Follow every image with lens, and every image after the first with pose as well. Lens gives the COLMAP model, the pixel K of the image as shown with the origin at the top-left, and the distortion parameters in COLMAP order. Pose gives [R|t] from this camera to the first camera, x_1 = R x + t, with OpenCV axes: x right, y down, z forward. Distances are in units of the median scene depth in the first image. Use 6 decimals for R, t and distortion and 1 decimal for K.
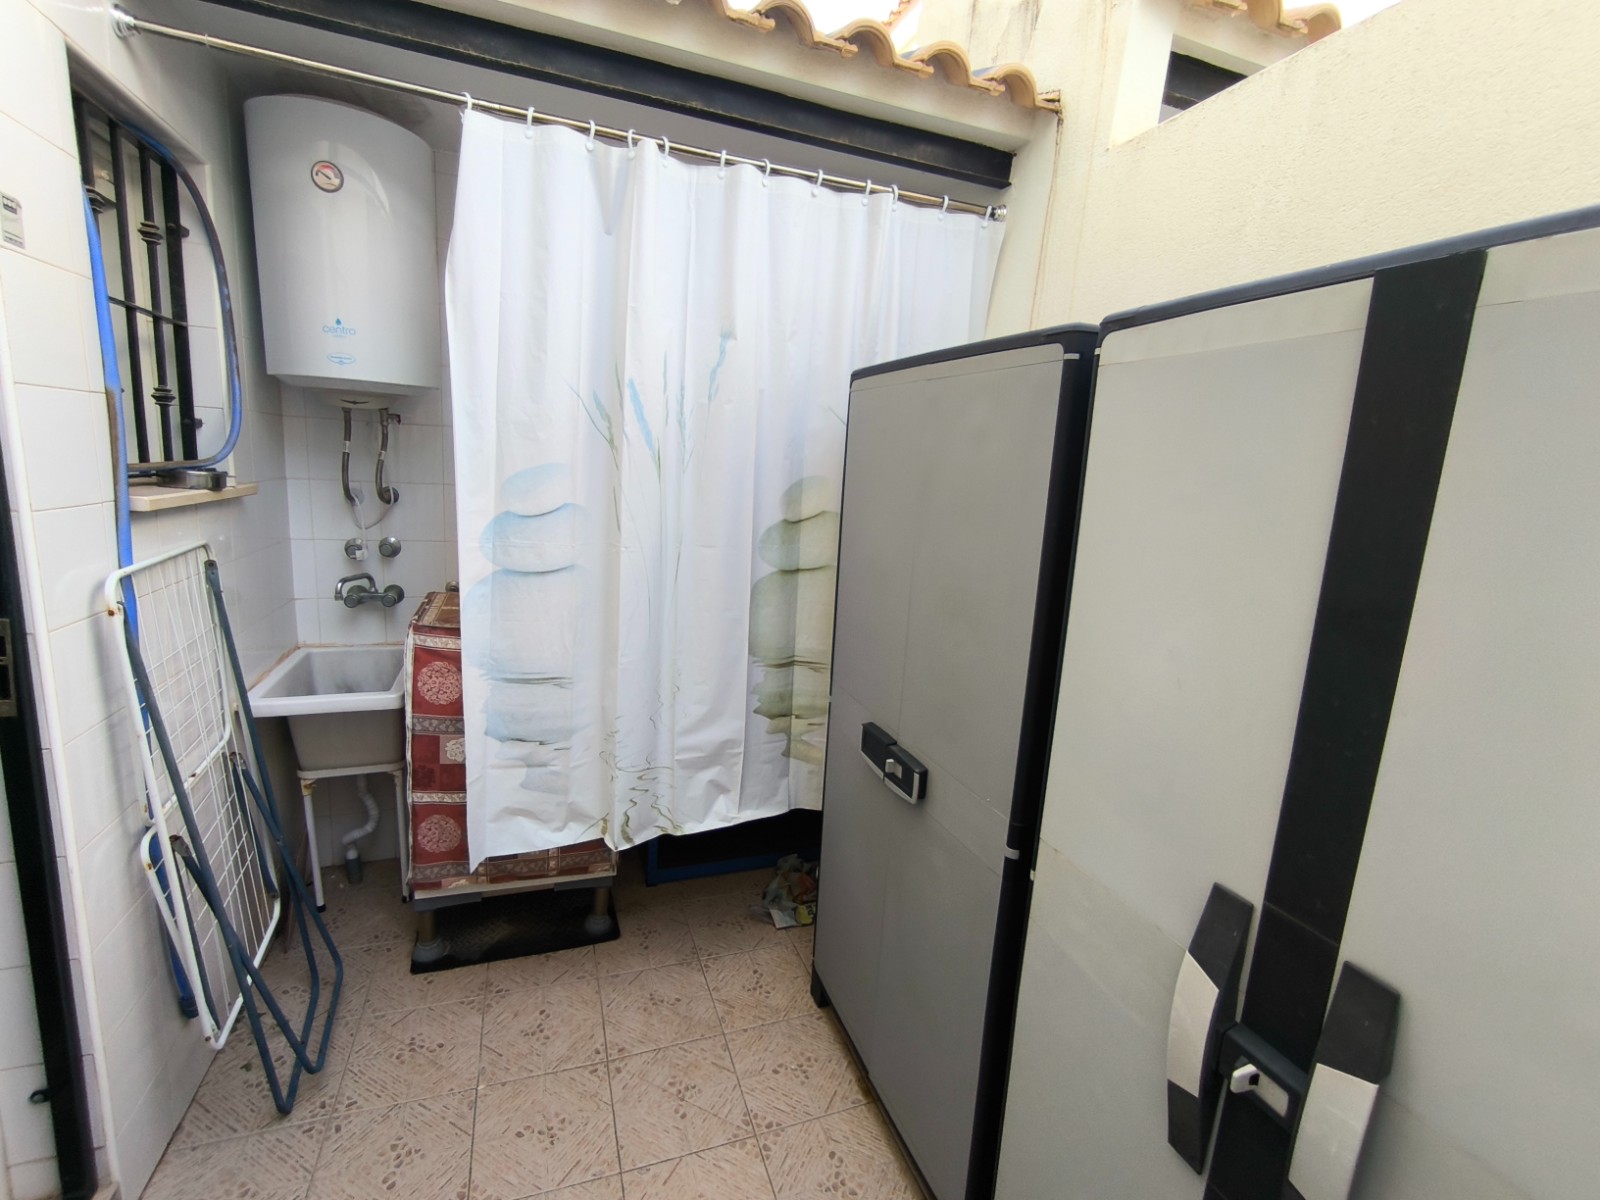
lens RADIAL K [[726.6, 0, 809.5], [0, 726.6, 604.0], [0, 0, 1]] dist [-0.002746, 0.001230]
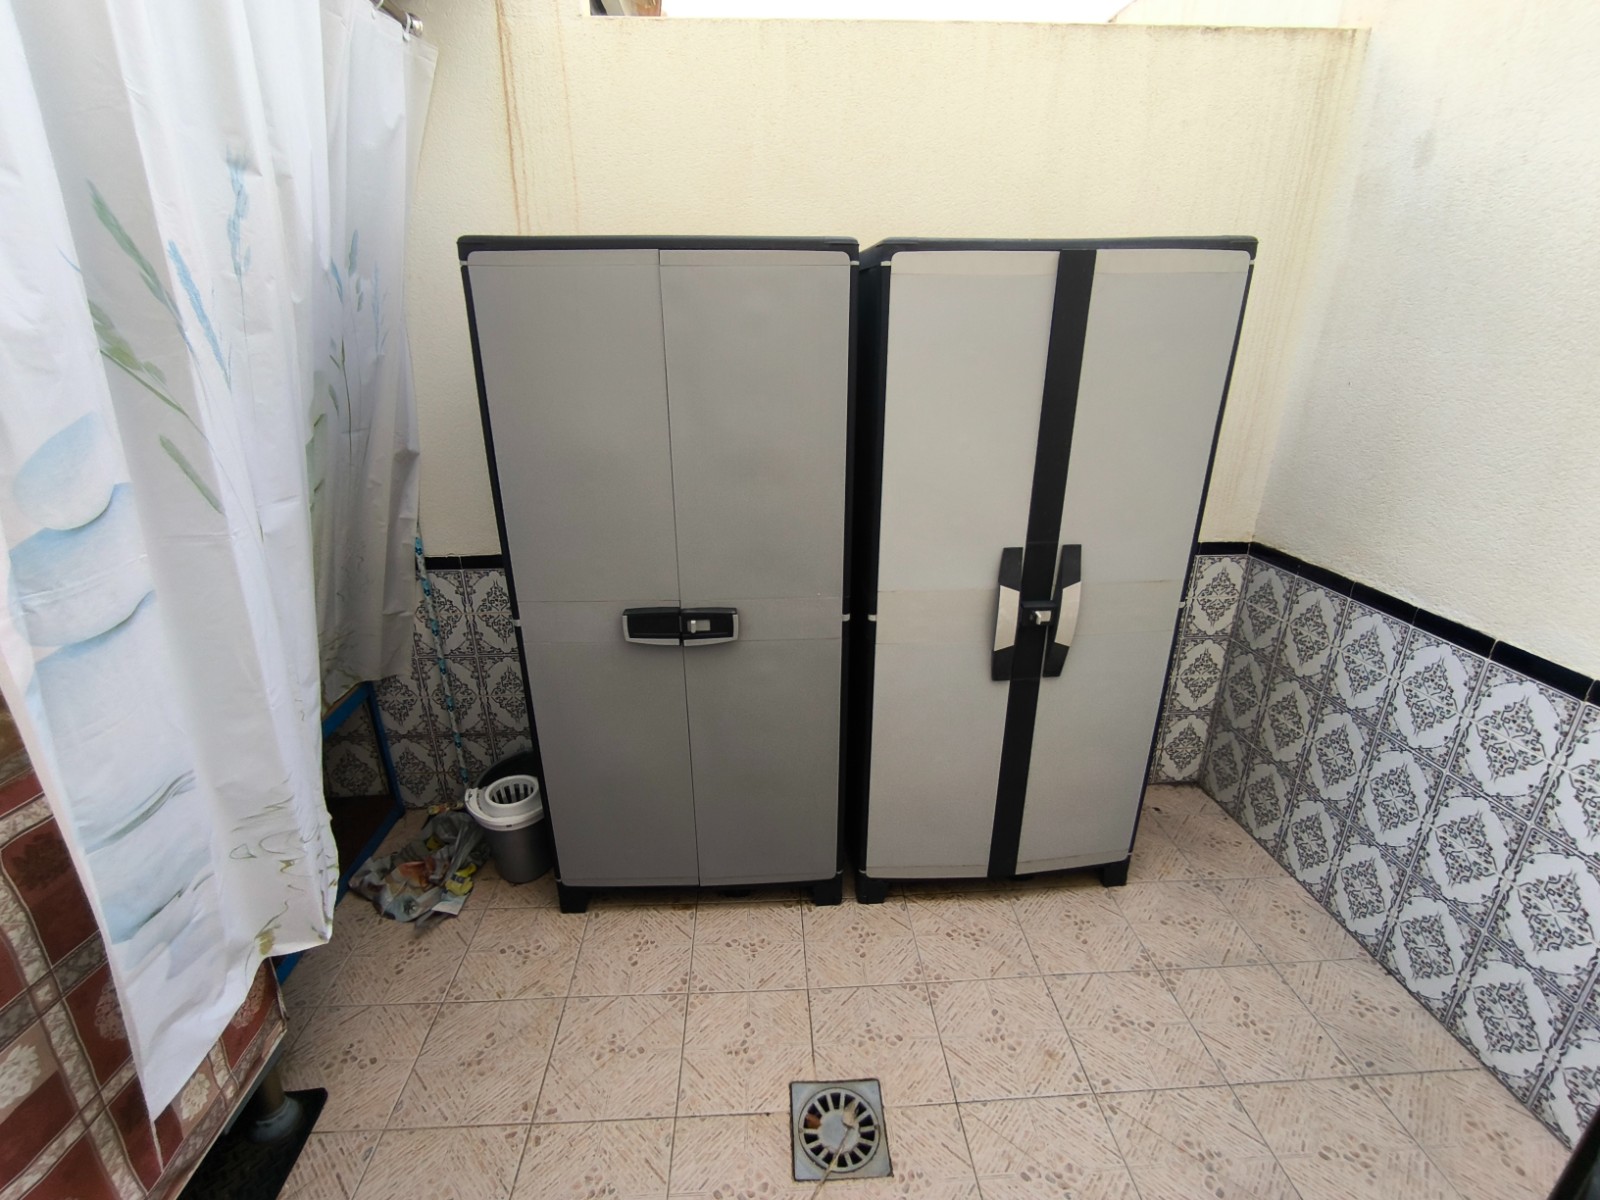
lens RADIAL K [[726.6, 0, 788.3], [0, 726.6, 592.2], [0, 0, 1]] dist [-0.002746, 0.001230]
pose [[0.307525, -0.398119, 0.864251, -0.689816], [0.209072, 0.914341, 0.346799, -0.162358], [-0.928287, 0.074041, 0.364419, 0.390314]]
